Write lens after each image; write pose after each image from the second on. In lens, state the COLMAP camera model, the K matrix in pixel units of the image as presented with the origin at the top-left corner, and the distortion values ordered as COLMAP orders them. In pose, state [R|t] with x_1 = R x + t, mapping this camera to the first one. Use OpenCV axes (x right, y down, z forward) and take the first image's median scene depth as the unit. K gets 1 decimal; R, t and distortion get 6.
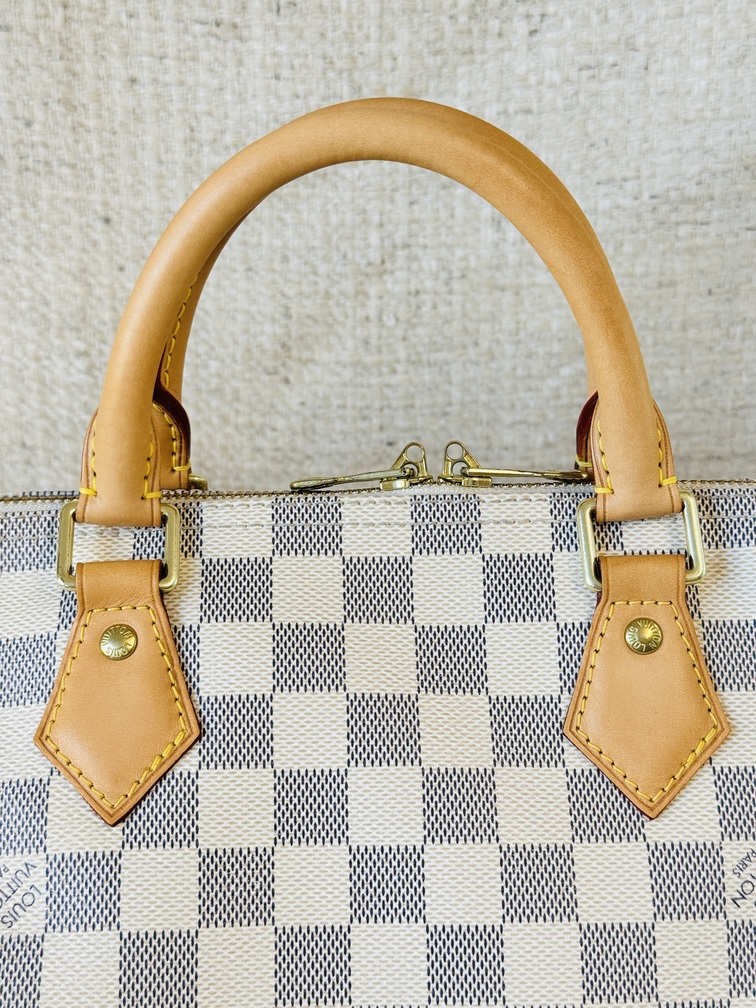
lens RADIAL K [[1413.8, 0, 373.0], [0, 1413.8, 507.2], [0, 0, 1]] dist [0.192522, -0.488796]
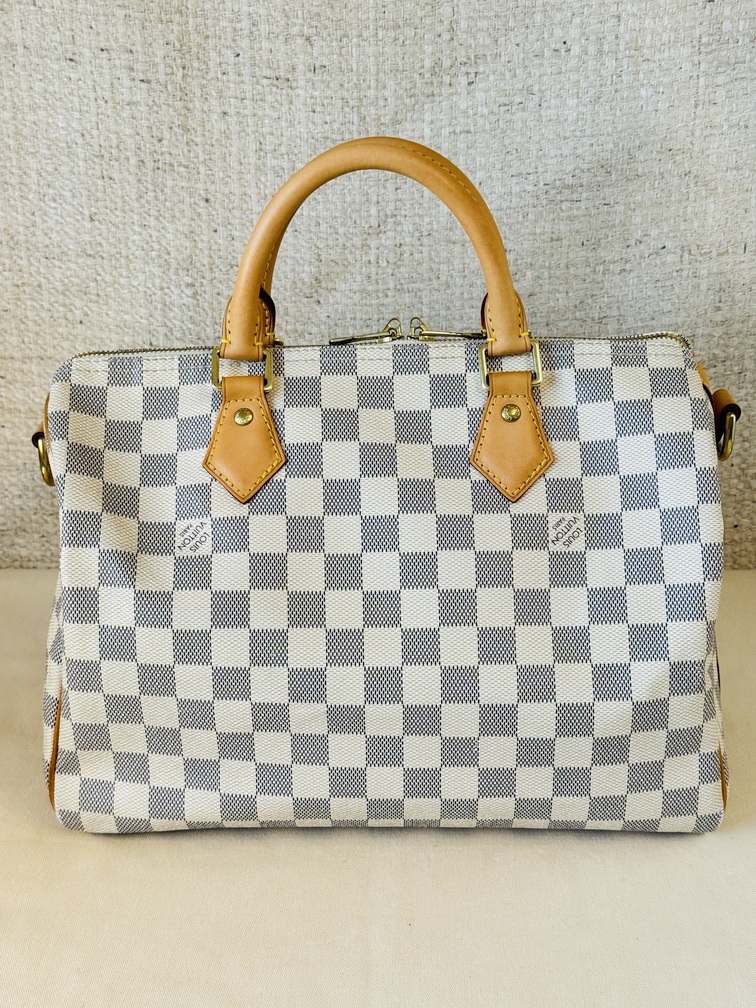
lens RADIAL K [[1402.8, 0, 371.9], [0, 1402.8, 509.1], [0, 0, 1]] dist [0.198904, -0.447124]
pose [[0.999995, -0.002526, -0.002103, 0.001643], [0.002559, 0.999868, 0.016038, 0.127859], [0.002062, -0.016043, 0.999869, -0.629827]]
